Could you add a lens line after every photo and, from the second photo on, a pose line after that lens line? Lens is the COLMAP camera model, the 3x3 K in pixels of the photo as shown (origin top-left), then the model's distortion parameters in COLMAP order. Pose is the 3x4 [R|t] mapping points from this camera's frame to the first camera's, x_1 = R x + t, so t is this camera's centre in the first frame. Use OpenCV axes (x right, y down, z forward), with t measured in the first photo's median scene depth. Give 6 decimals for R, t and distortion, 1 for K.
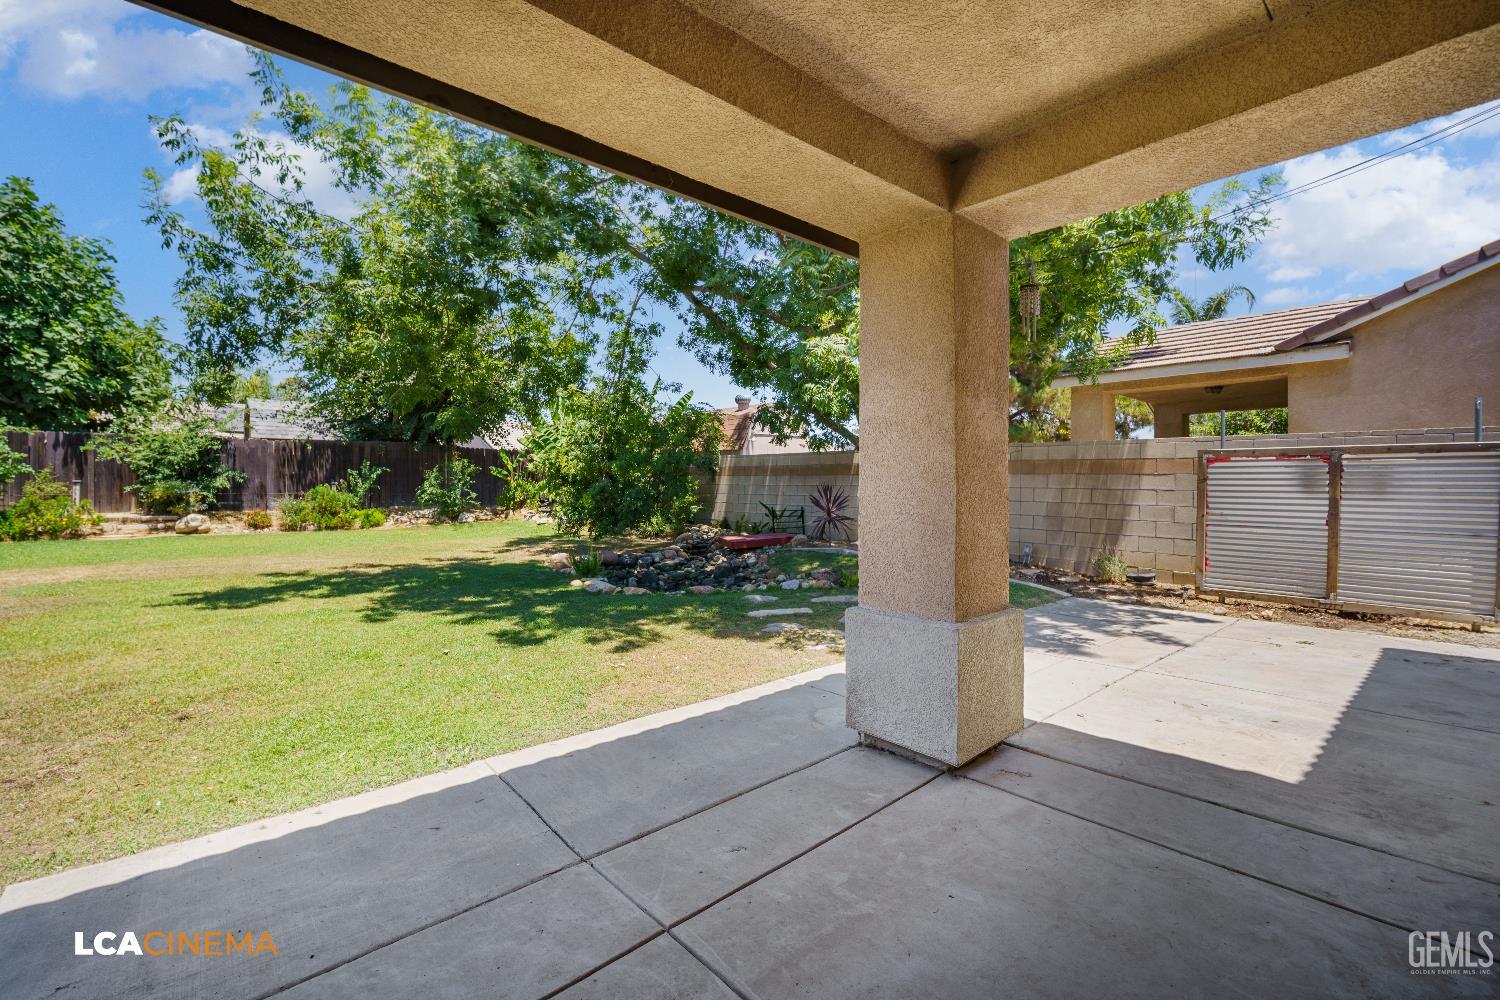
lens RADIAL K [[656.1, 0, 754.9], [0, 656.1, 489.2], [0, 0, 1]] dist [-0.017122, 0.005440]
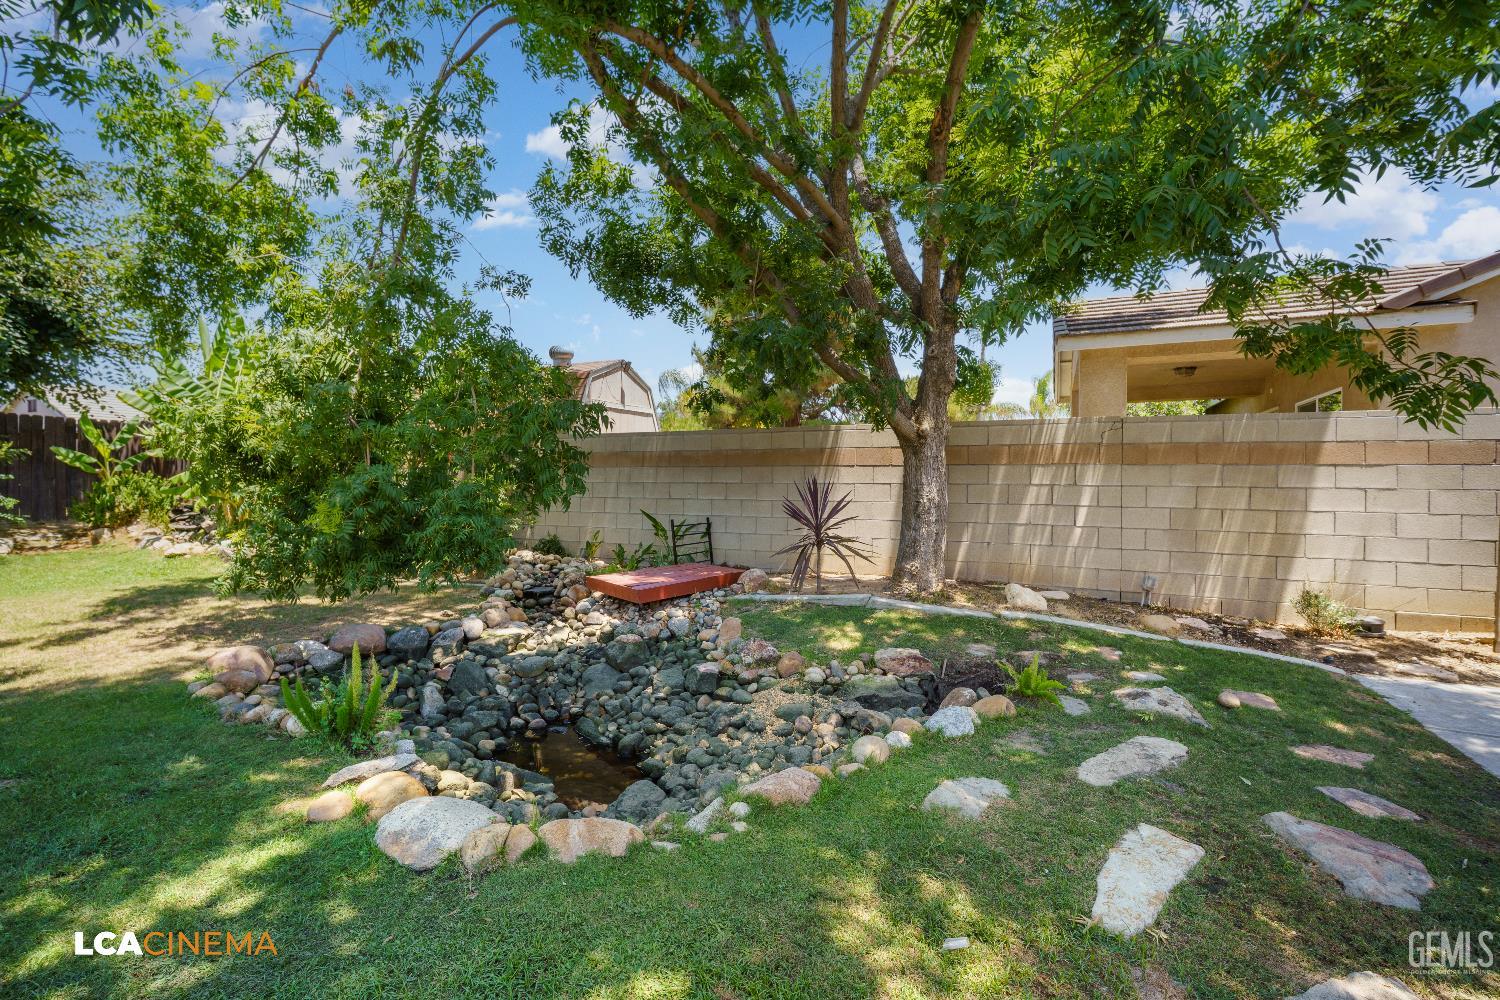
lens RADIAL K [[656.8, 0, 753.6], [0, 656.8, 490.8], [0, 0, 1]] dist [-0.015408, 0.003761]
pose [[0.914998, -0.002558, 0.403451, -0.153245], [0.001789, 0.999996, 0.002284, 0.000437], [-0.403455, -0.001368, 0.914998, 0.454391]]
